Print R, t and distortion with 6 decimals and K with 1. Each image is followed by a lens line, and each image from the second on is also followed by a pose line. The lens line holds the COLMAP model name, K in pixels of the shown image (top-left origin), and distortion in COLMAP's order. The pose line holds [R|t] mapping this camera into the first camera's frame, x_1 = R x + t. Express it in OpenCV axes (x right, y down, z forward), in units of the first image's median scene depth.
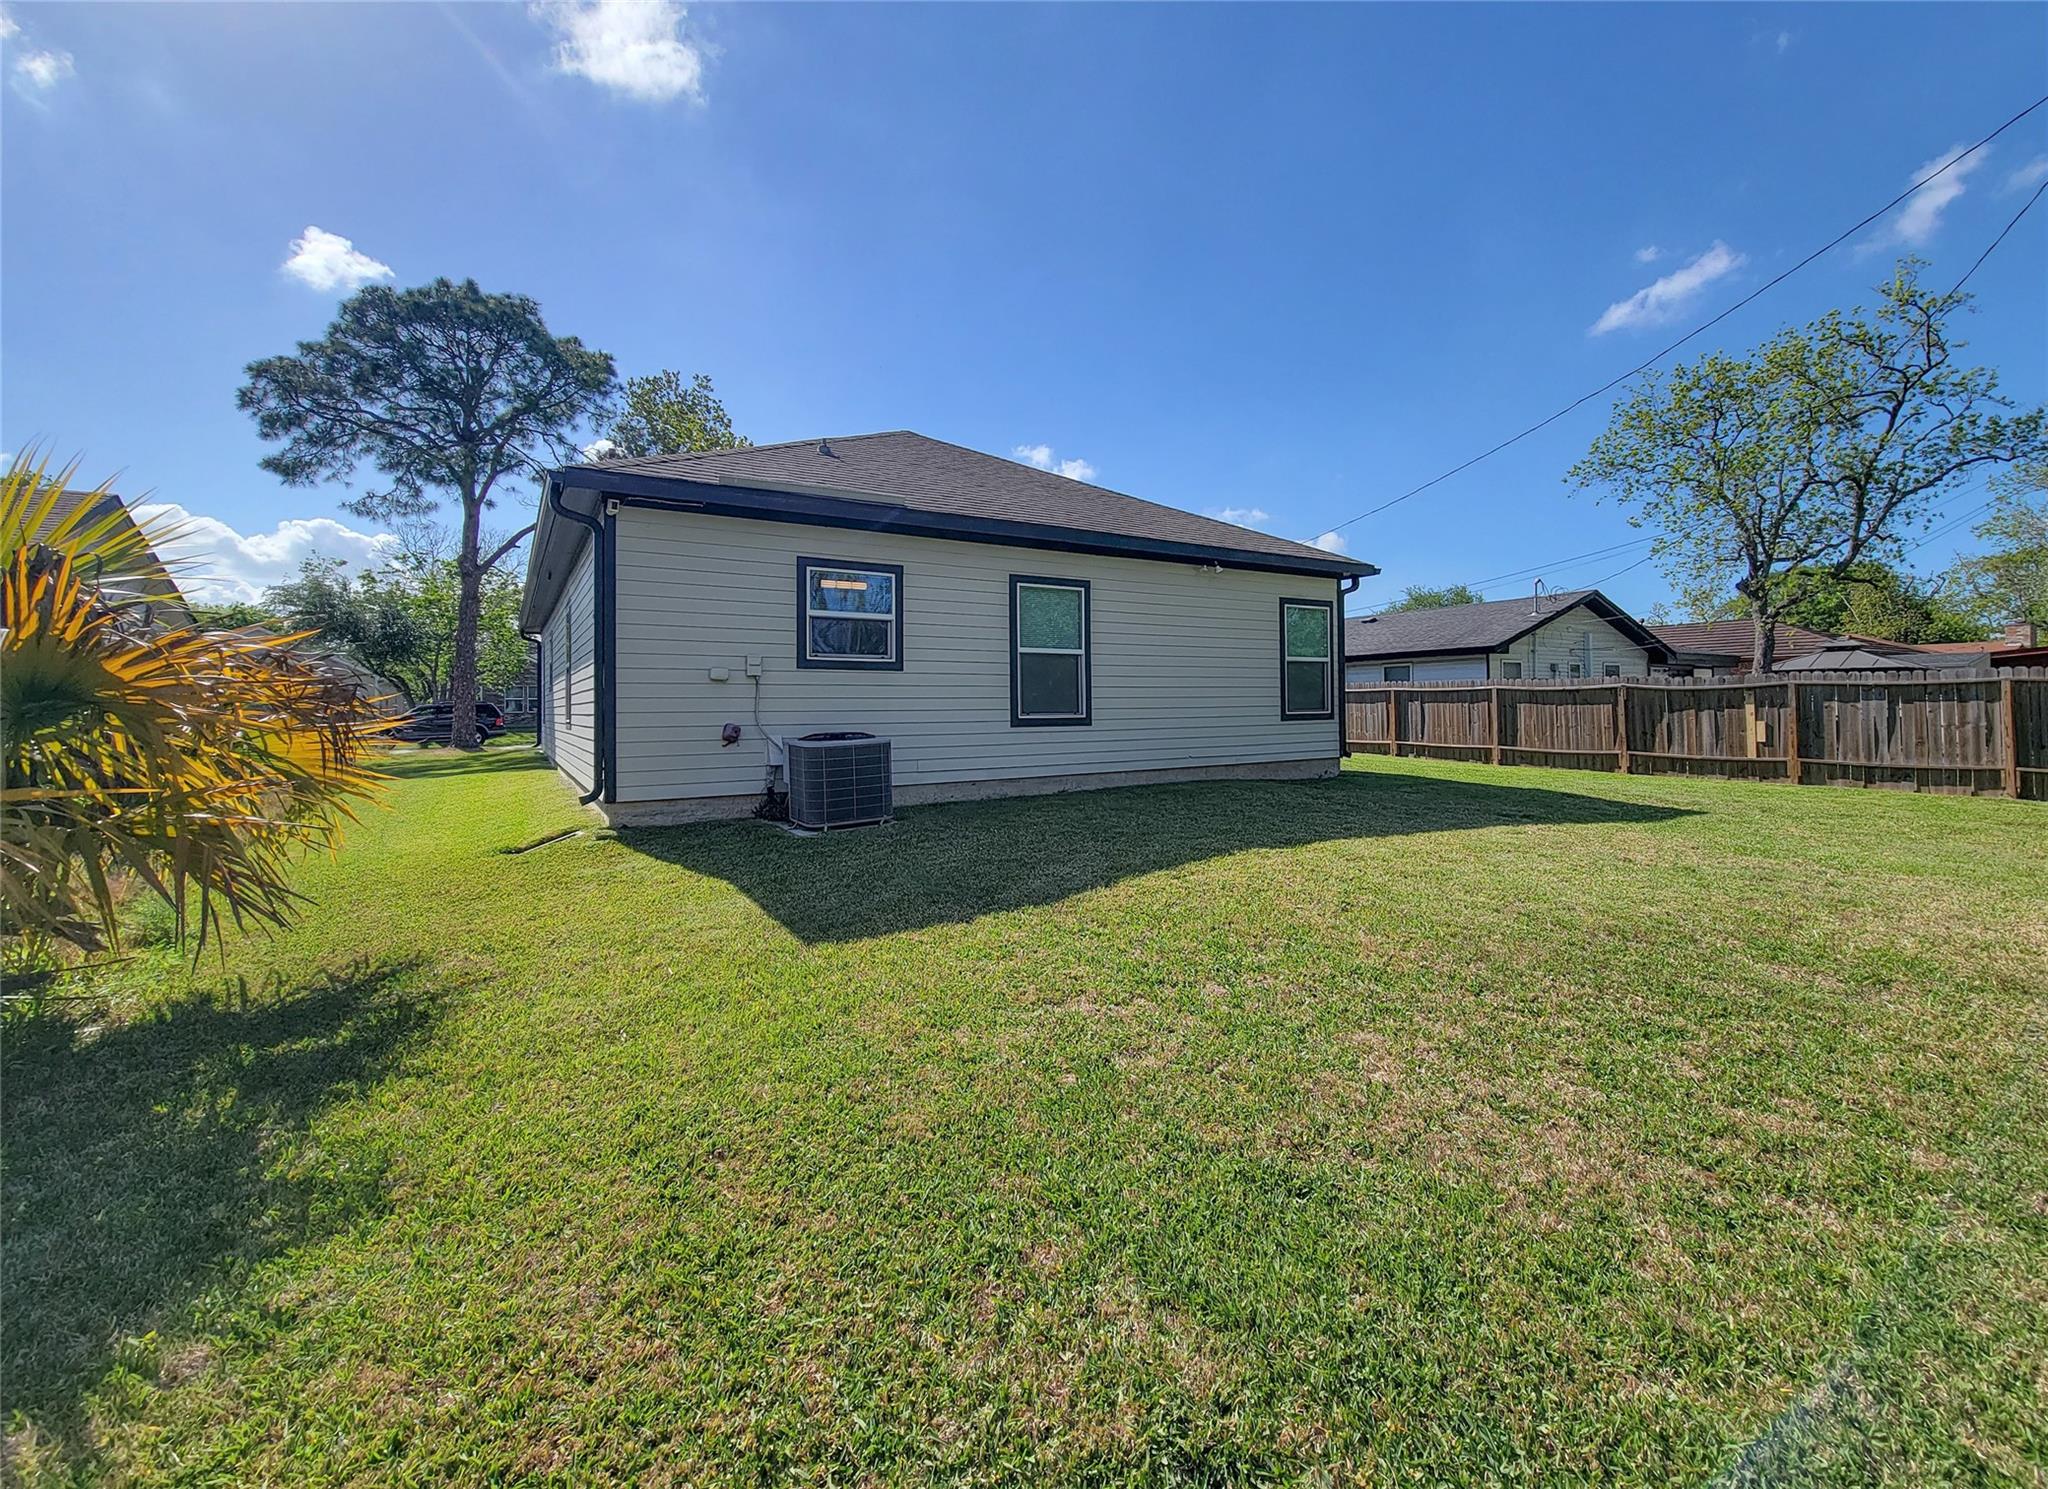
lens RADIAL K [[861.1, 0, 1022.5], [0, 861.1, 680.0], [0, 0, 1]] dist [-0.000064, 0.000012]
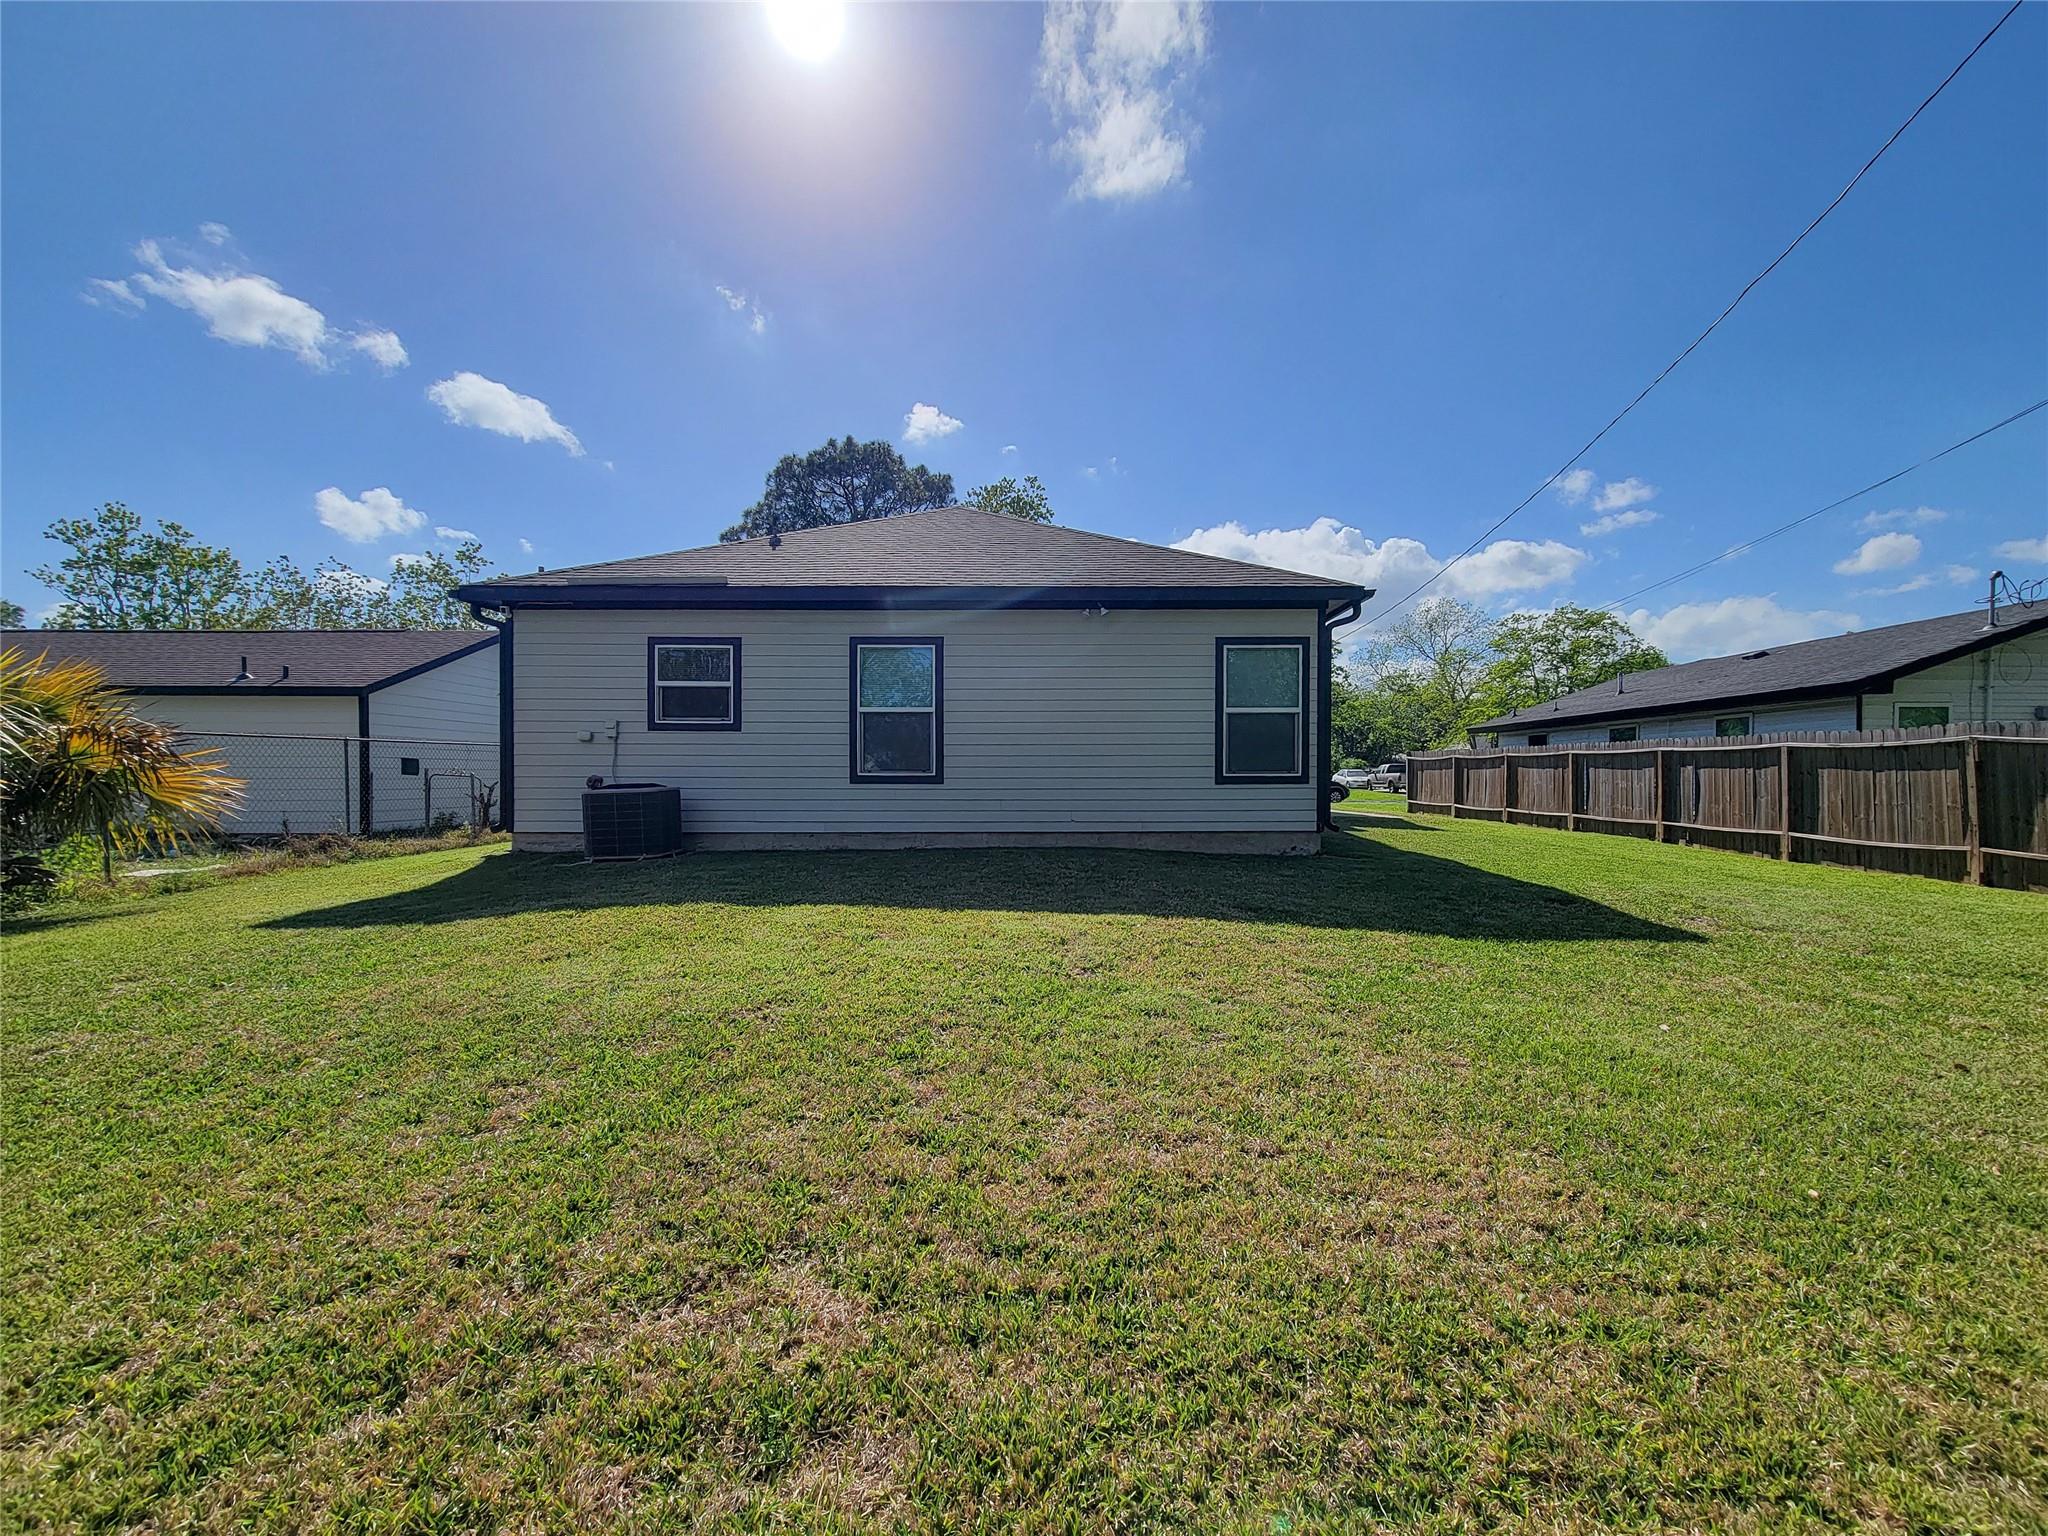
lens RADIAL K [[823.6, 0, 1016.4], [0, 823.6, 771.7], [0, 0, 1]] dist [0.001107, -0.002575]
pose [[0.849180, 0.006968, -0.528058, 0.536034], [0.007063, 0.999674, 0.024548, 0.013411], [0.528057, -0.024575, 0.848854, 0.200950]]
